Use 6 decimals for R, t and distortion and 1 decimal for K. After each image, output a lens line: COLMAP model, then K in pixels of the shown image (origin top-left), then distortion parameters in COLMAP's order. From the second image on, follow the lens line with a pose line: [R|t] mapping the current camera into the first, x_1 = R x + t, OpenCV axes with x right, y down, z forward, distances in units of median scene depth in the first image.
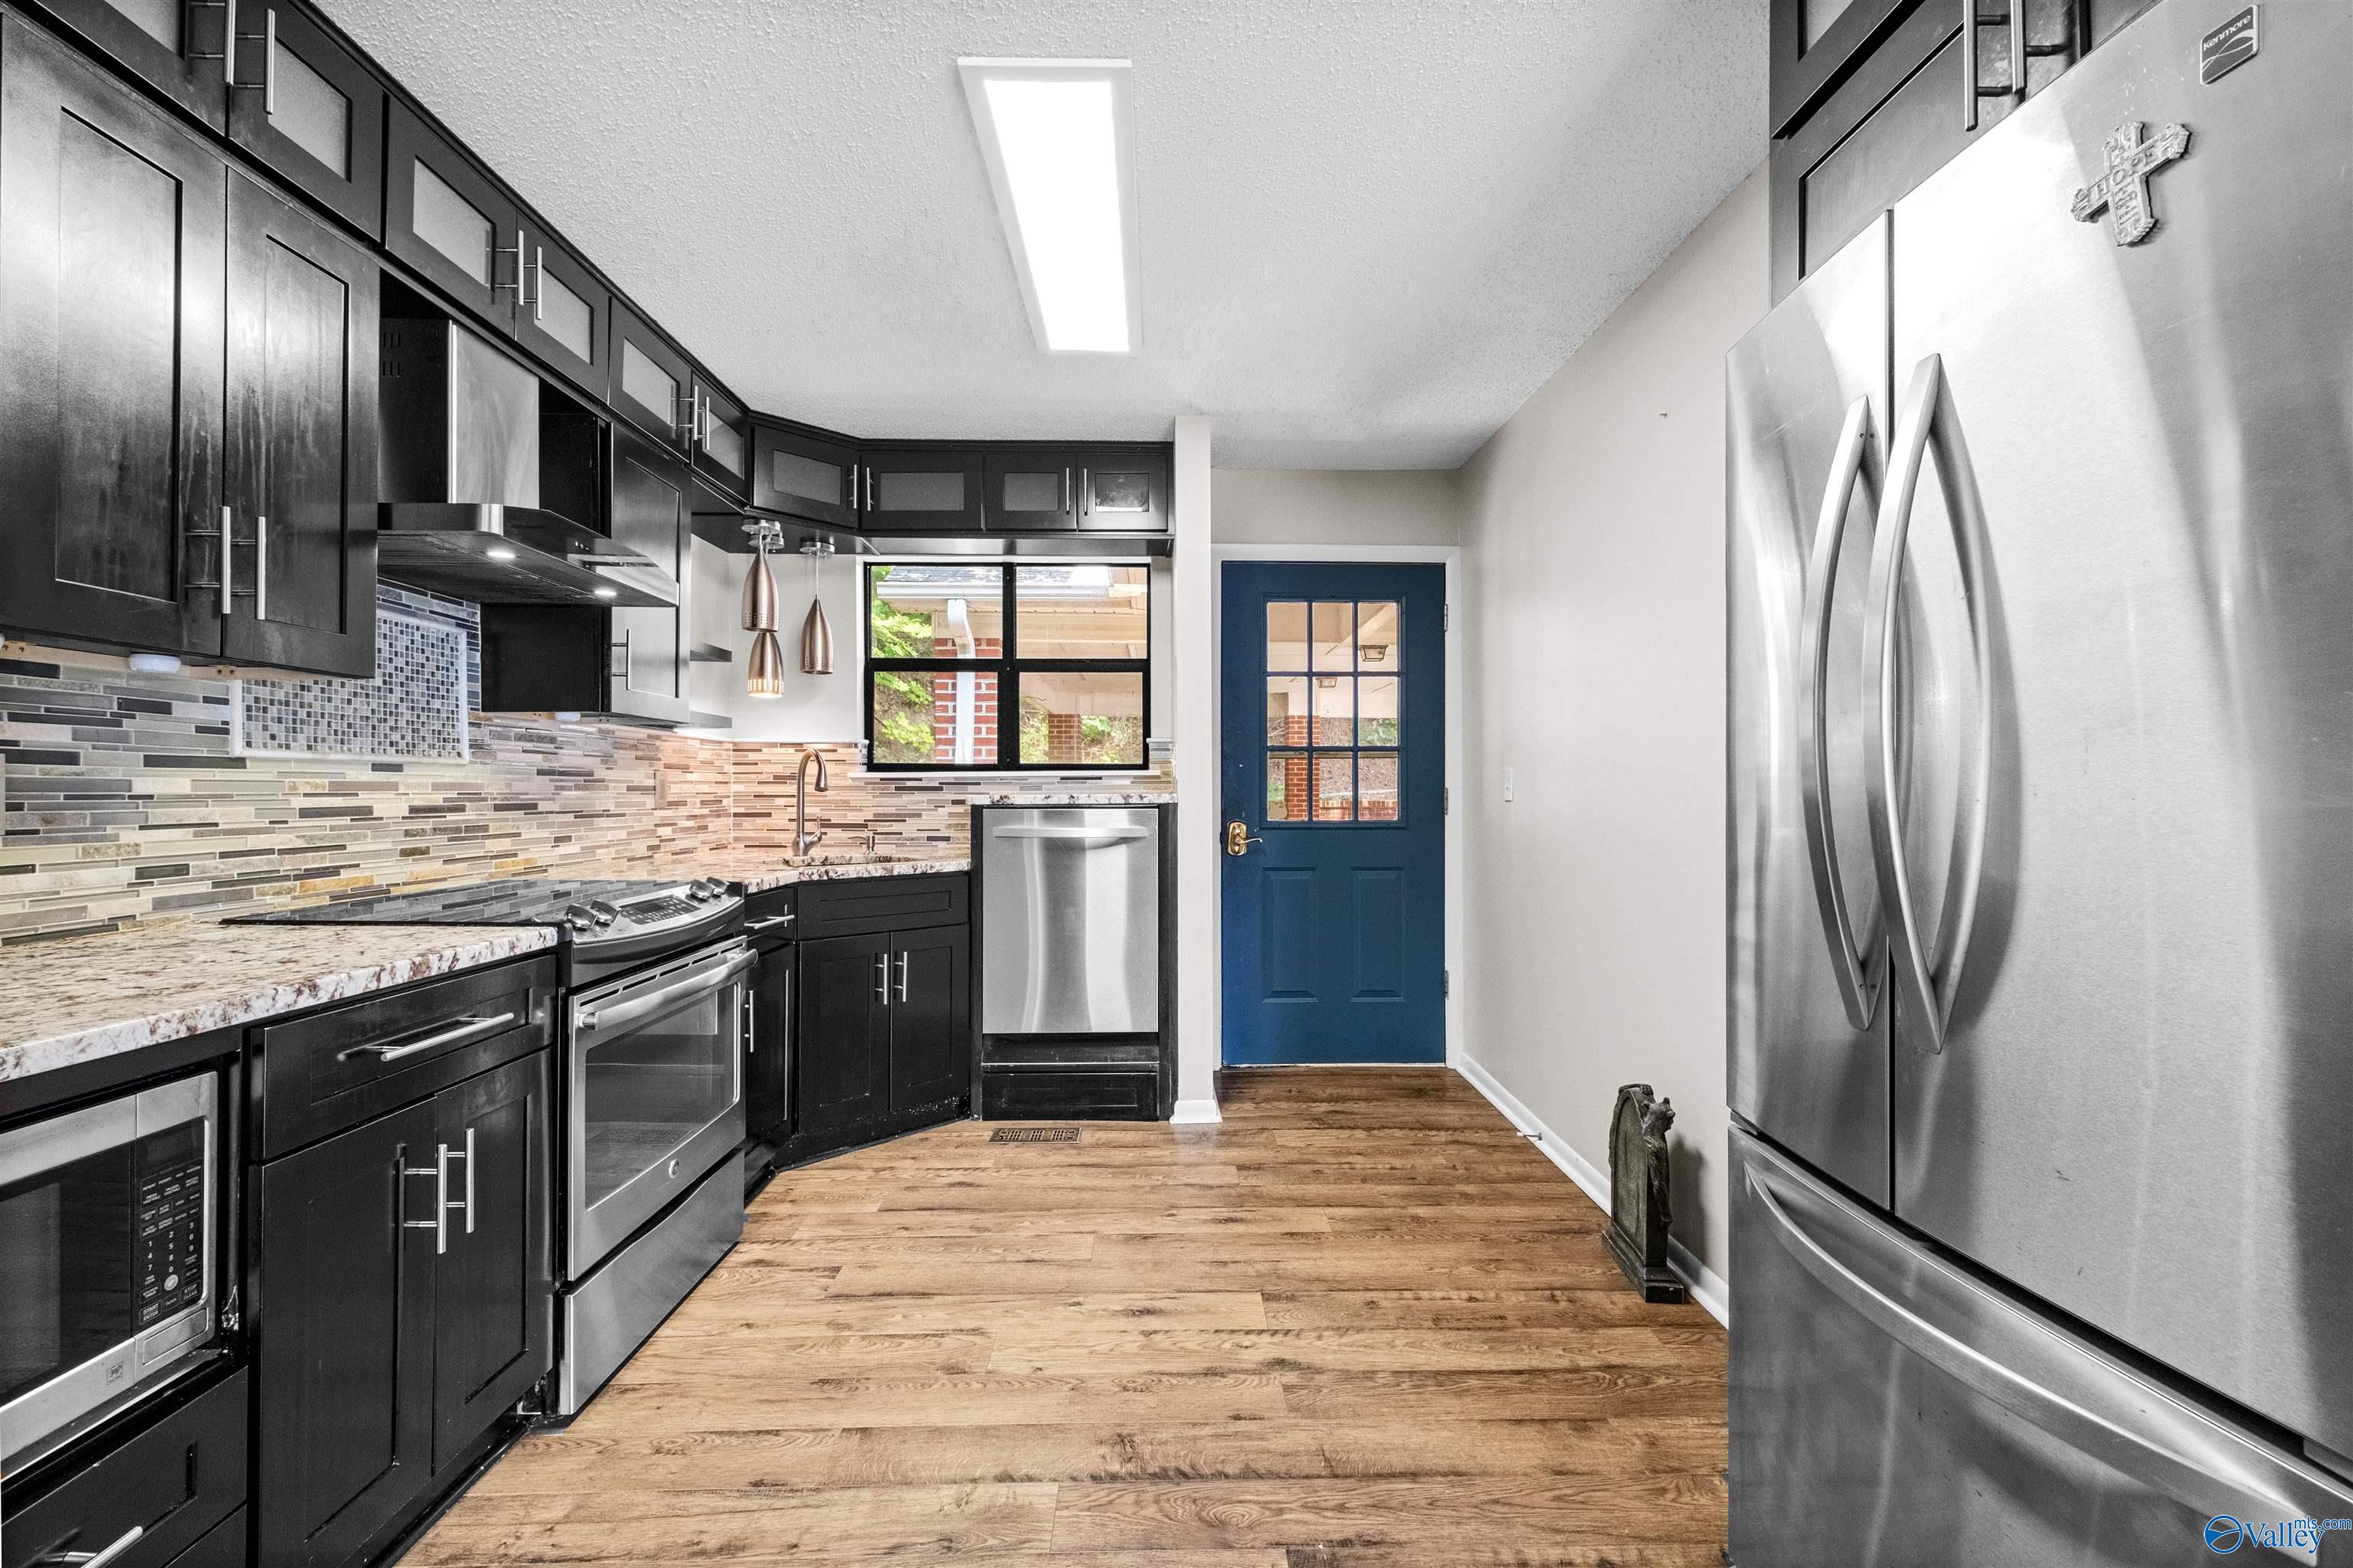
lens RADIAL K [[1031.4, 0, 1188.5], [0, 1031.4, 785.4], [0, 0, 1]] dist [0.004027, -0.003382]
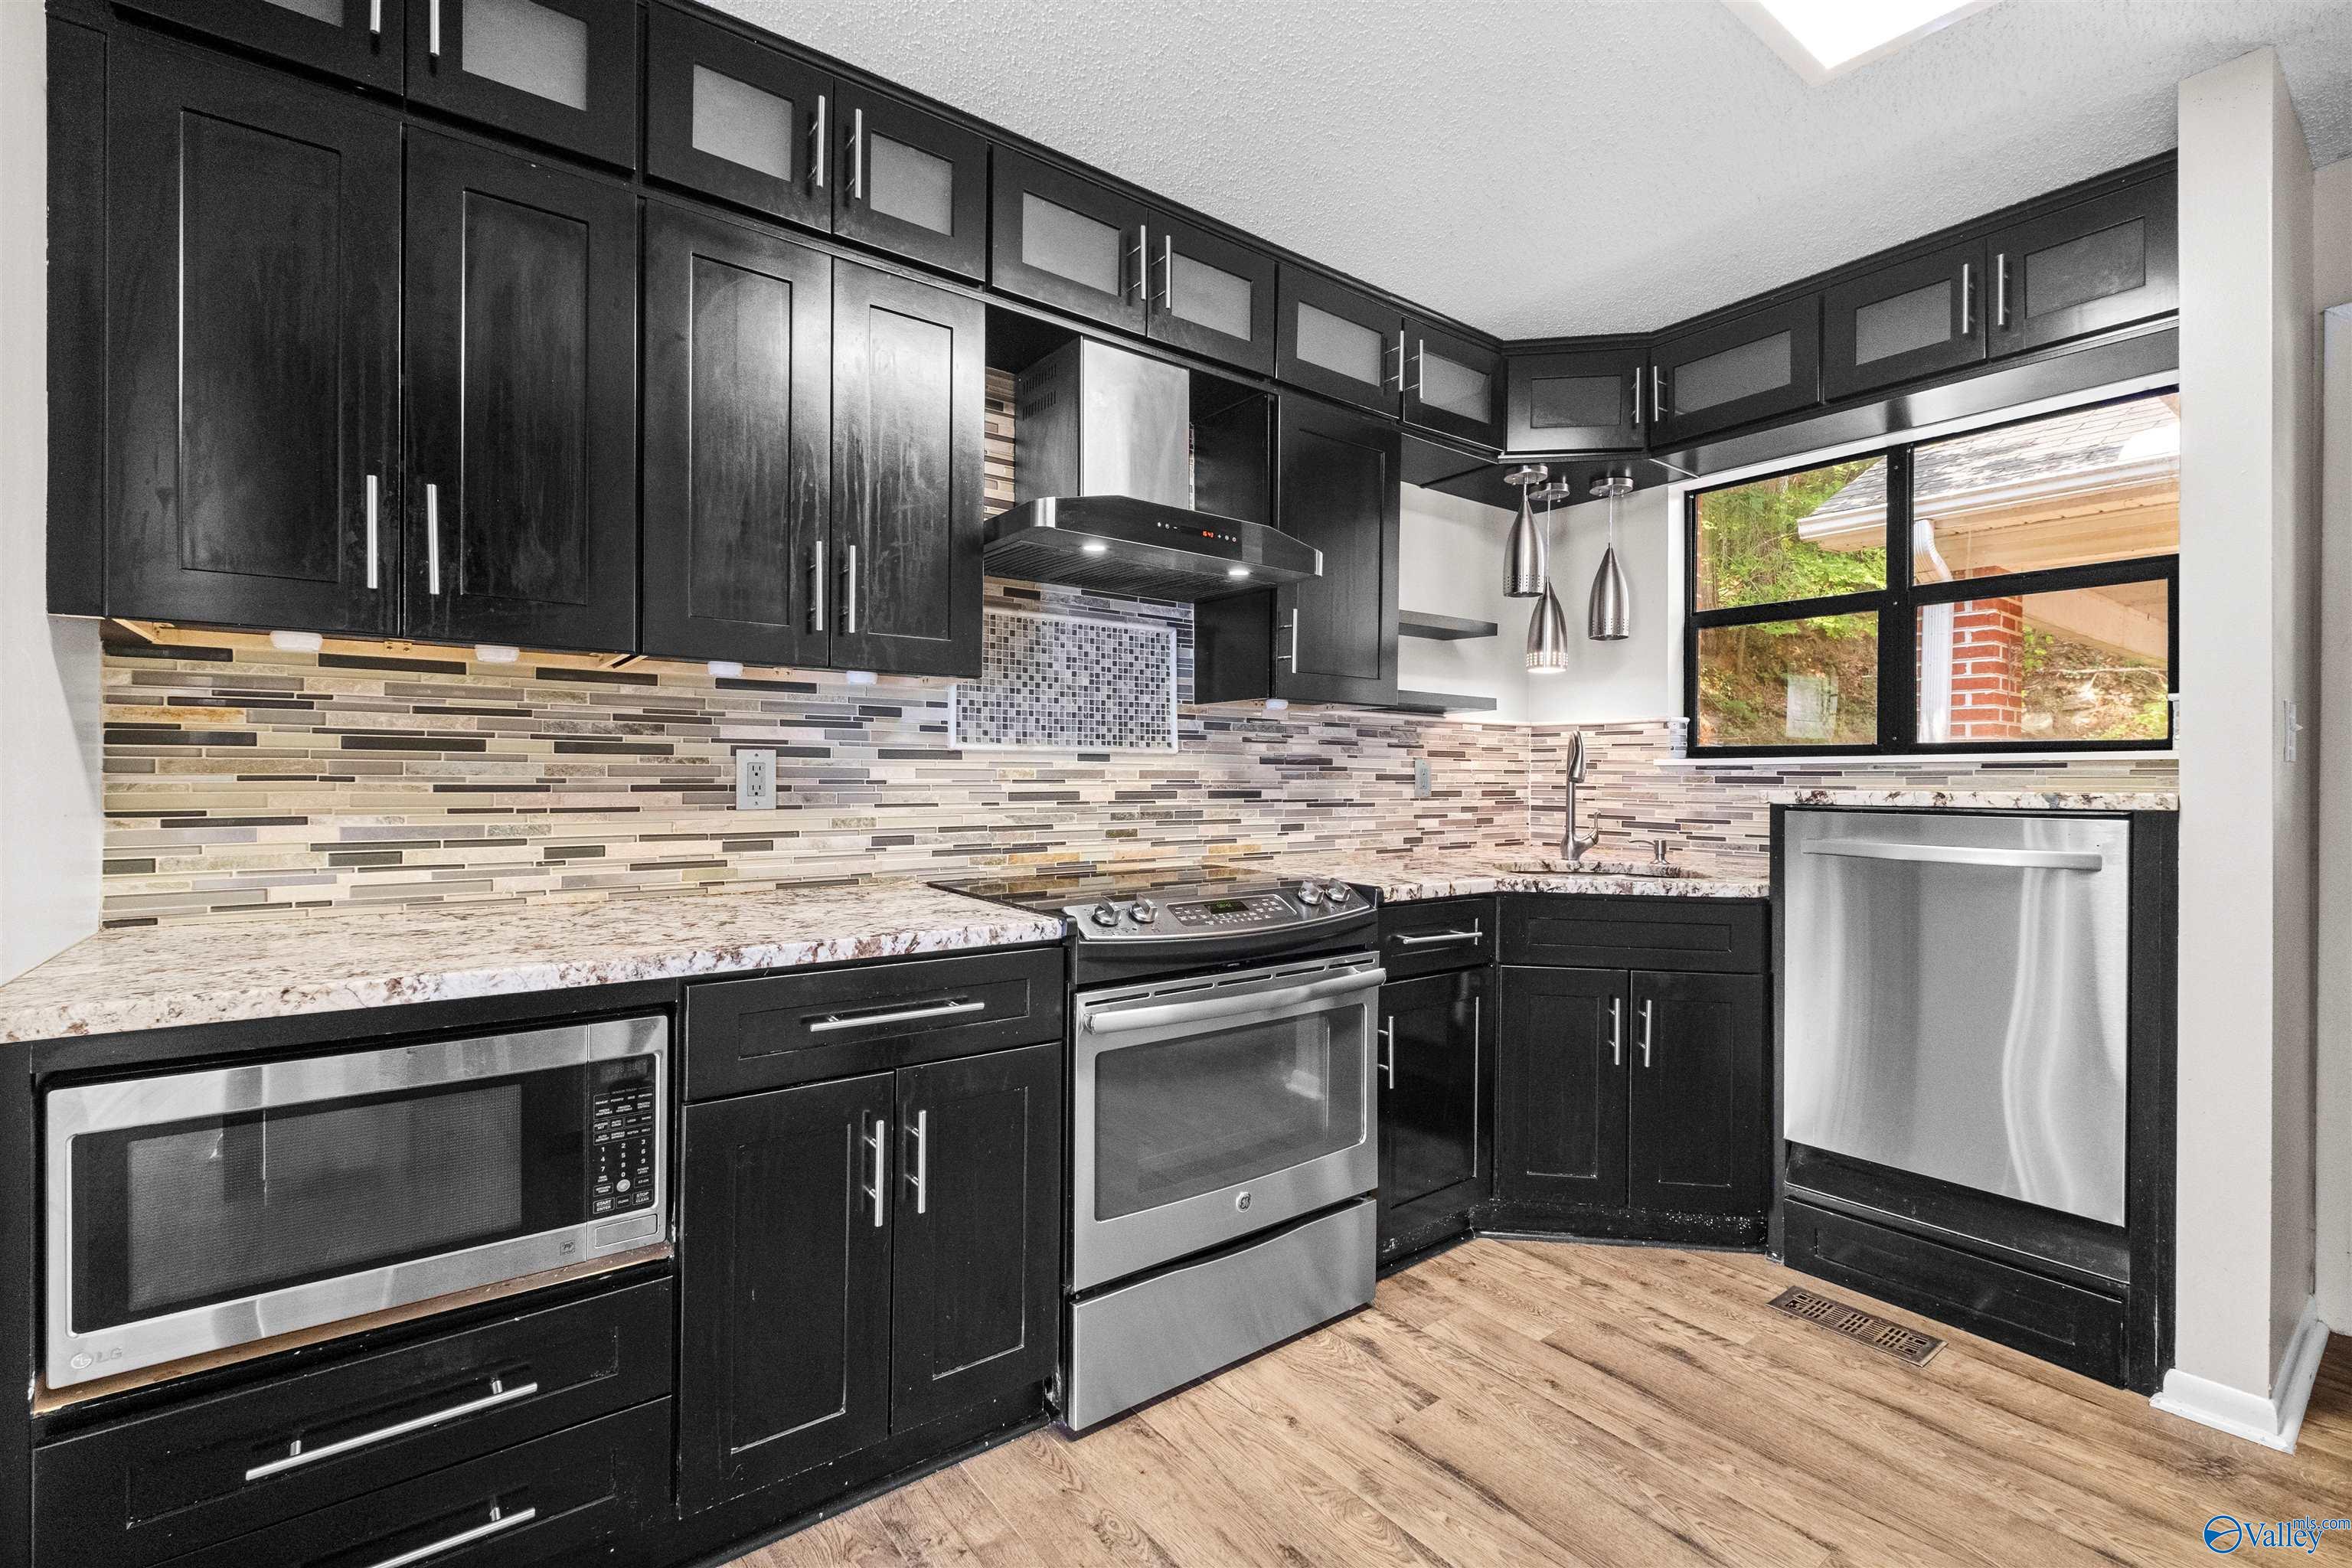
lens RADIAL K [[1031.0, 0, 1179.9], [0, 1031.0, 775.5], [0, 0, 1]] dist [0.004027, -0.003382]
pose [[0.580553, 0.003824, -0.814213, 0.166615], [-0.003233, 0.999992, 0.002391, -0.000669], [0.814216, 0.001244, 0.580561, 0.369036]]
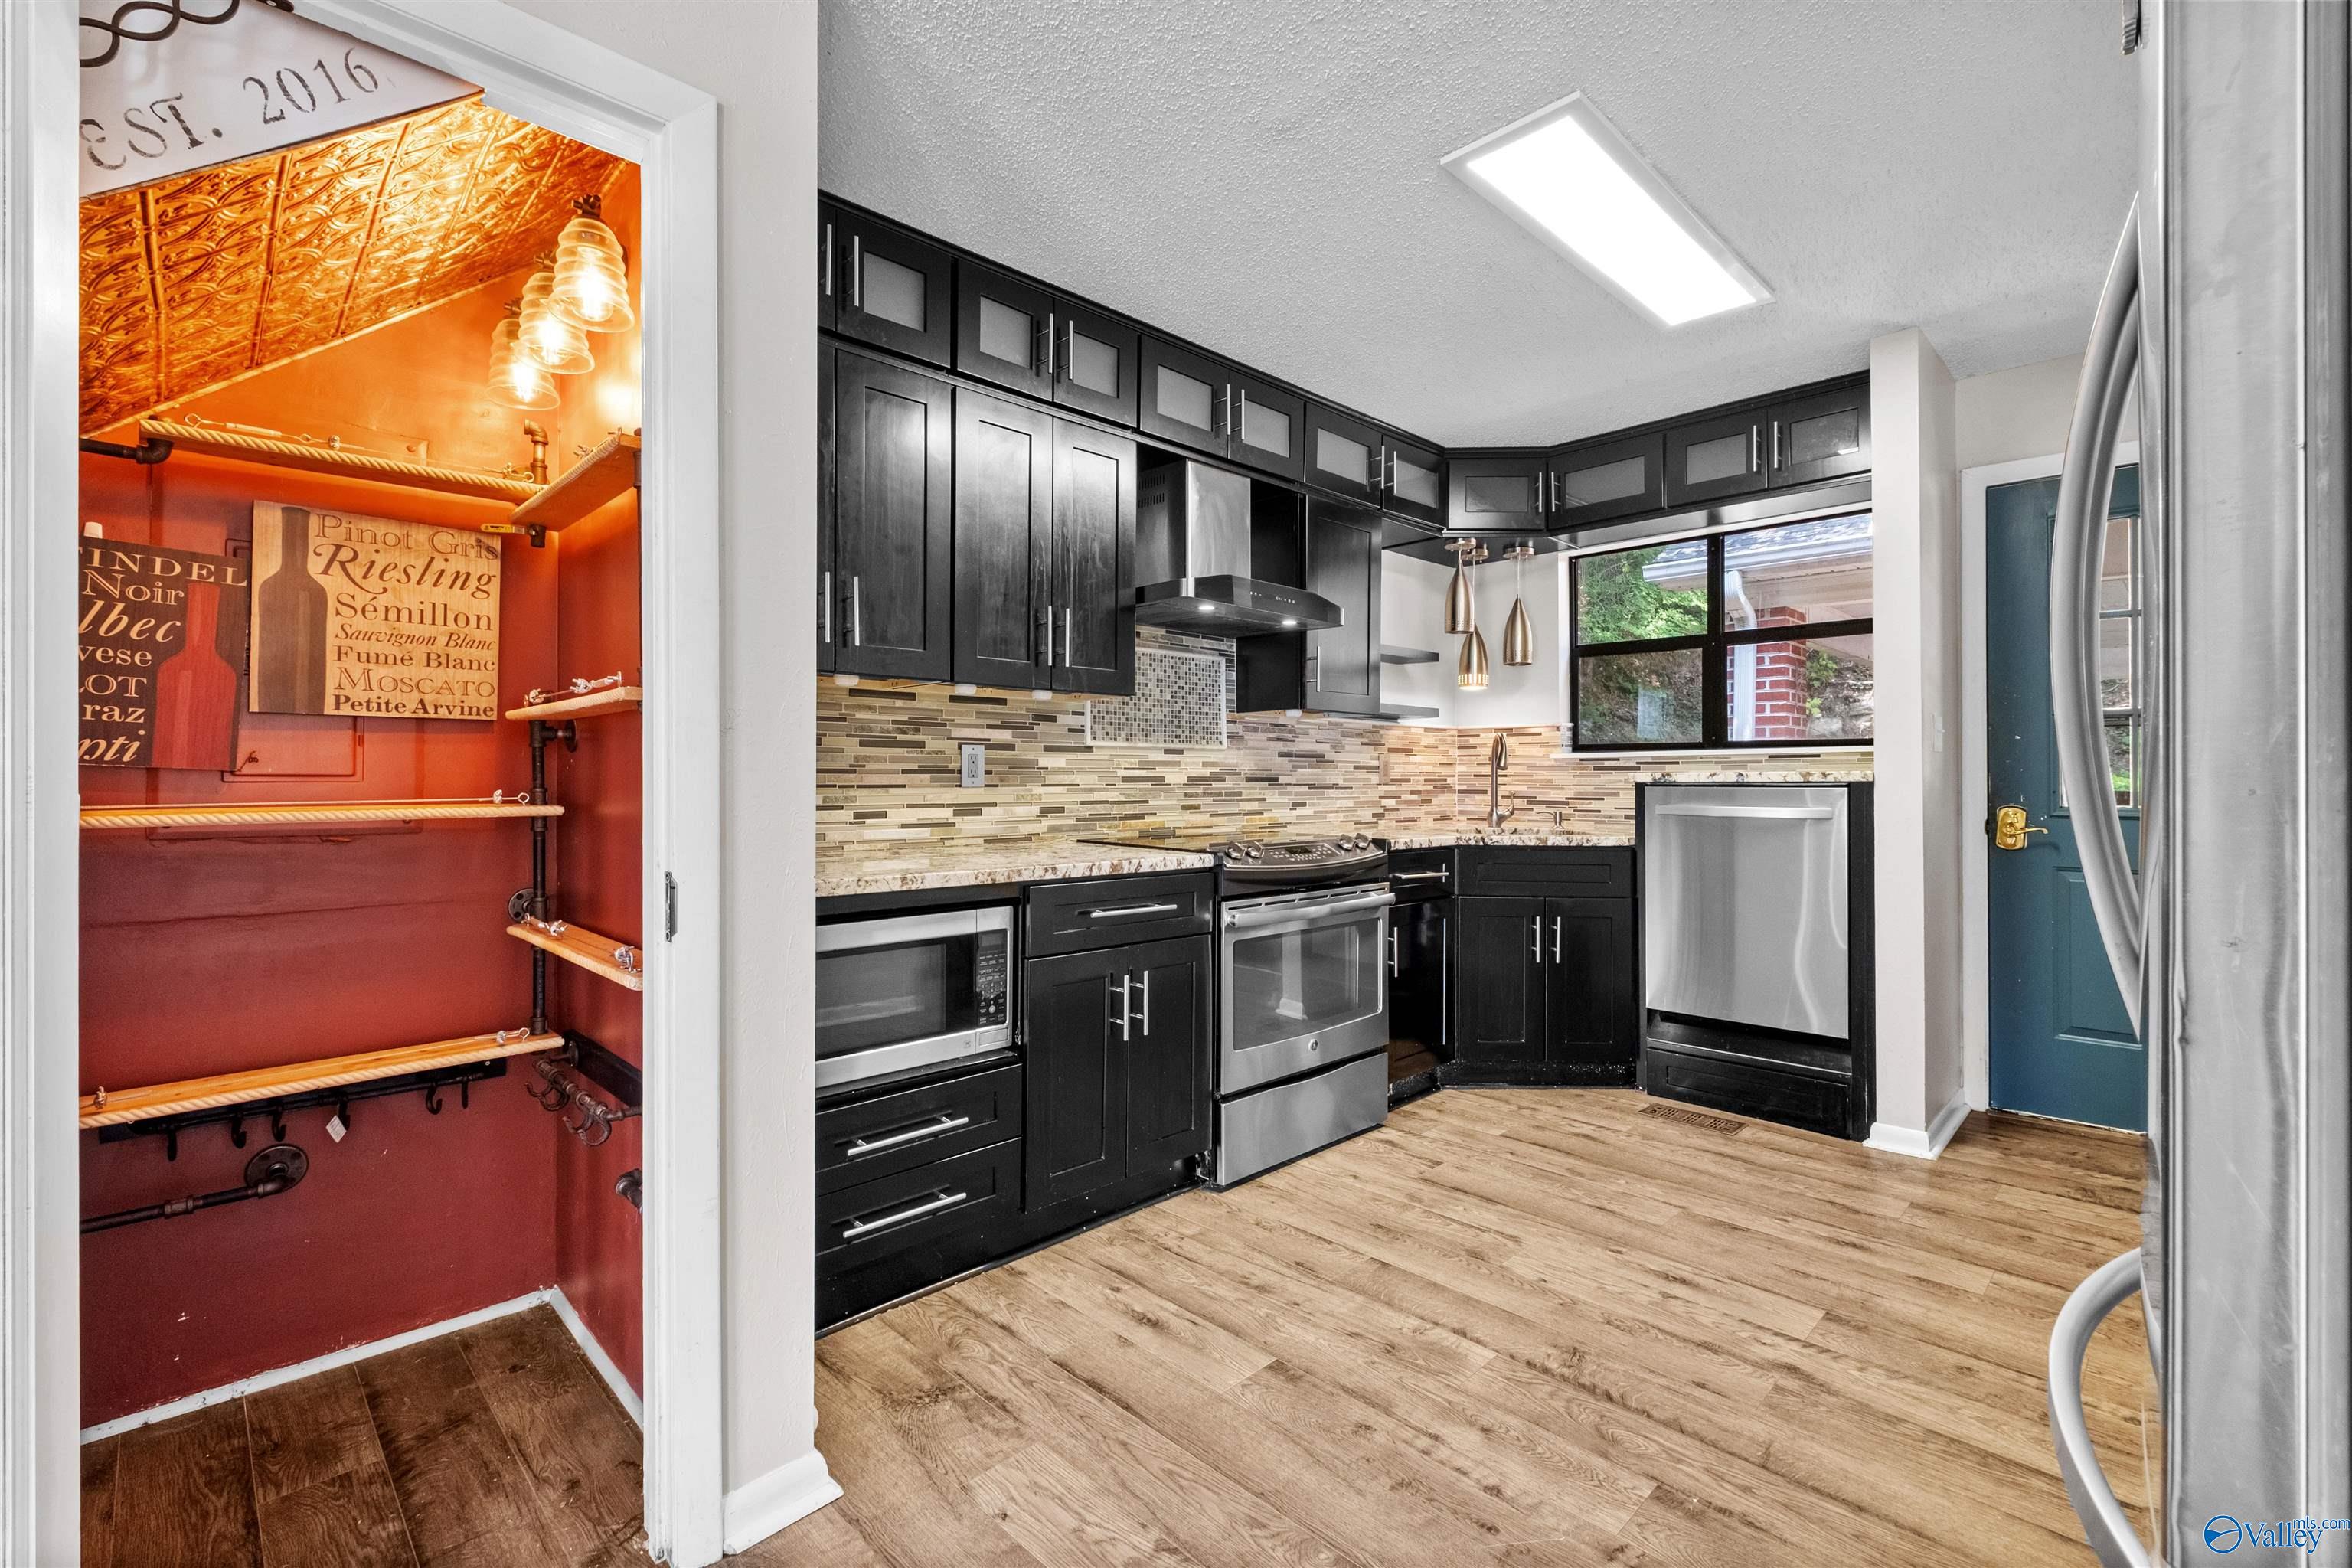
lens RADIAL K [[1031.0, 0, 1177.6], [0, 1031.0, 769.3], [0, 0, 1]] dist [0.004027, -0.003382]
pose [[0.676102, -0.005416, -0.736788, 0.317810], [0.001131, 0.999979, -0.006313, 0.016189], [0.736808, 0.003435, 0.676094, -0.034536]]
